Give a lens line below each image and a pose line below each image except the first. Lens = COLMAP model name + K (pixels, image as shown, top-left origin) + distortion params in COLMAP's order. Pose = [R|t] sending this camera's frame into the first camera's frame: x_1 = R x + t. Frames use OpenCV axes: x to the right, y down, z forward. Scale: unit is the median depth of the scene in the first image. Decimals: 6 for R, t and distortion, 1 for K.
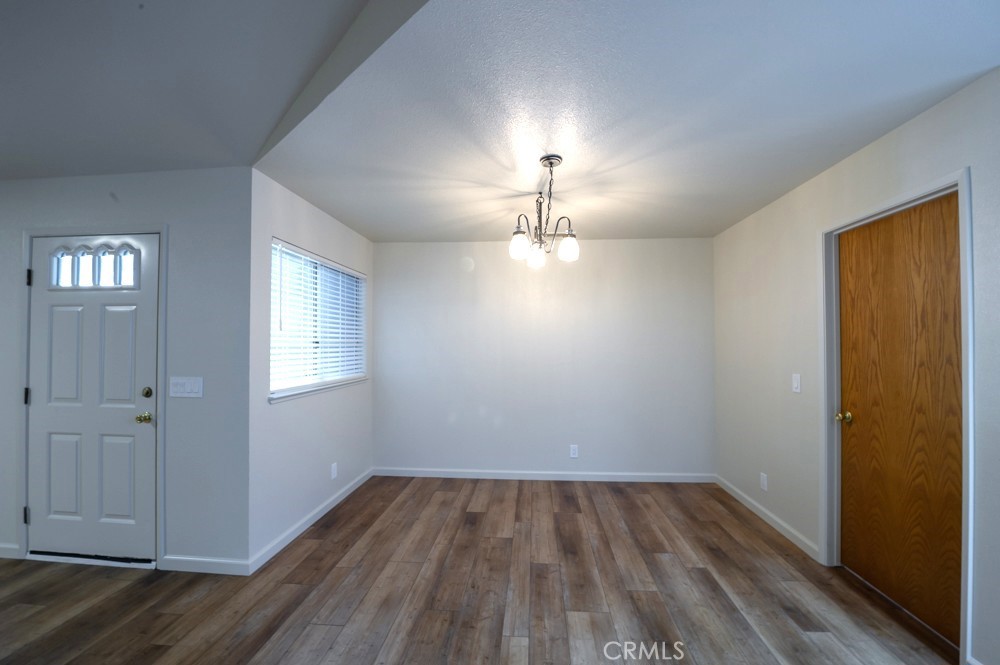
lens RADIAL K [[402.2, 0, 506.7], [0, 402.2, 336.6], [0, 0, 1]] dist [-0.022228, -0.000246]
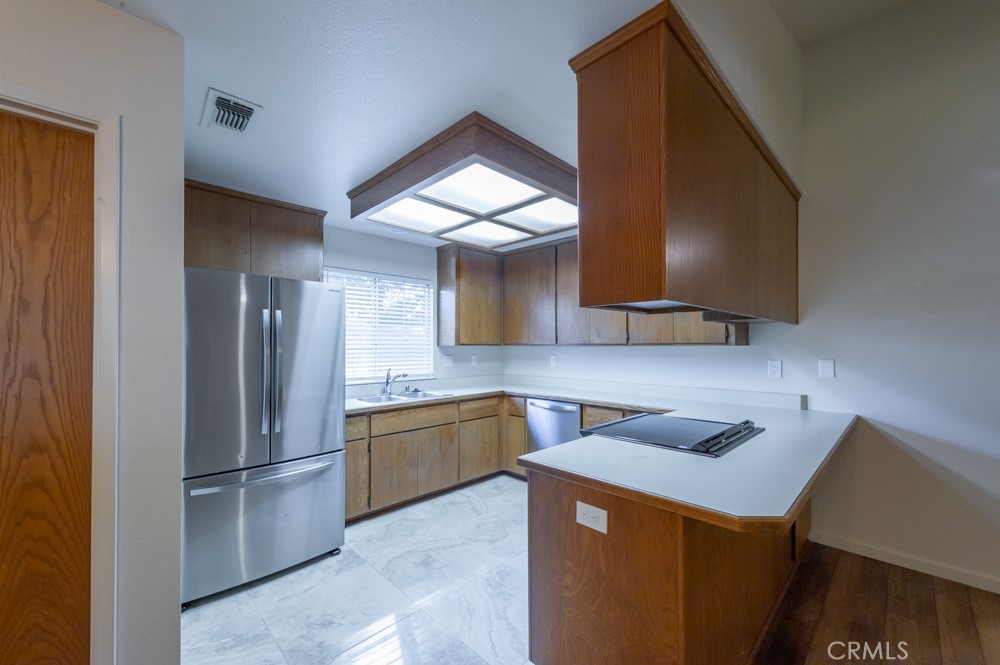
lens RADIAL K [[394.4, 0, 502.3], [0, 394.4, 341.4], [0, 0, 1]] dist [0.000425, -0.000112]
pose [[-0.746688, 0.008762, 0.665117, 0.073729], [-0.008317, 0.999712, -0.022507, 0.013154], [-0.665122, -0.022338, -0.746400, 0.705348]]
